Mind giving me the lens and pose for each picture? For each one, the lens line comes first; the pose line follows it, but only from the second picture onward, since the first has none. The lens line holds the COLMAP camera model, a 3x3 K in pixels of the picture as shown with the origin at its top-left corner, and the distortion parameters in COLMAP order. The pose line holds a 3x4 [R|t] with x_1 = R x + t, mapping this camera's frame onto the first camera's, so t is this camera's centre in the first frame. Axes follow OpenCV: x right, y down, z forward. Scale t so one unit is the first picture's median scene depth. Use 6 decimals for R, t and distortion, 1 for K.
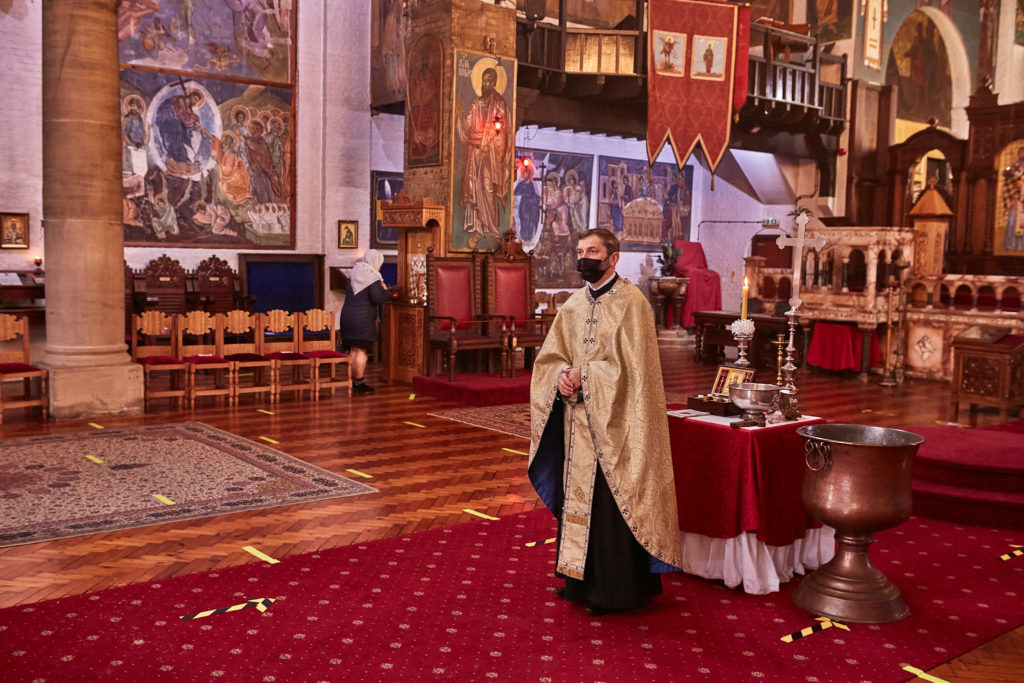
lens RADIAL K [[991.6, 0, 515.5], [0, 991.6, 344.8], [0, 0, 1]] dist [-0.022270, 0.000000]
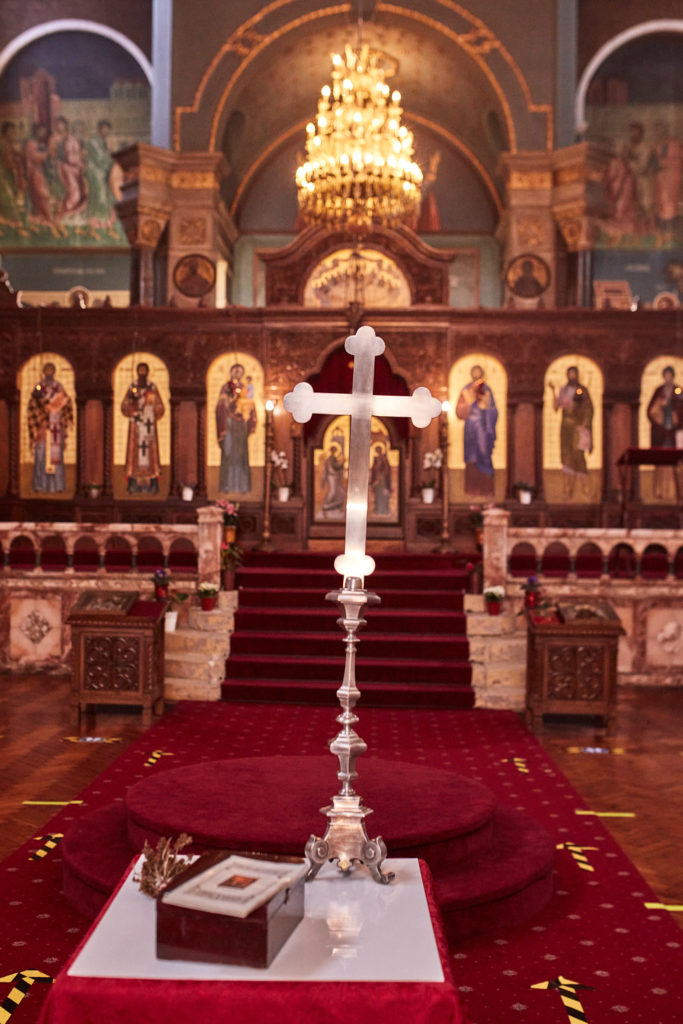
lens RADIAL K [[1125.7, 0, 350.4], [0, 1125.7, 505.9], [0, 0, 1]] dist [-0.039546, 0.000000]
pose [[0.648519, -0.001628, 0.761197, -0.017901], [0.073427, 0.995468, -0.060429, -0.012774], [-0.757649, 0.095082, 0.645699, 0.237775]]
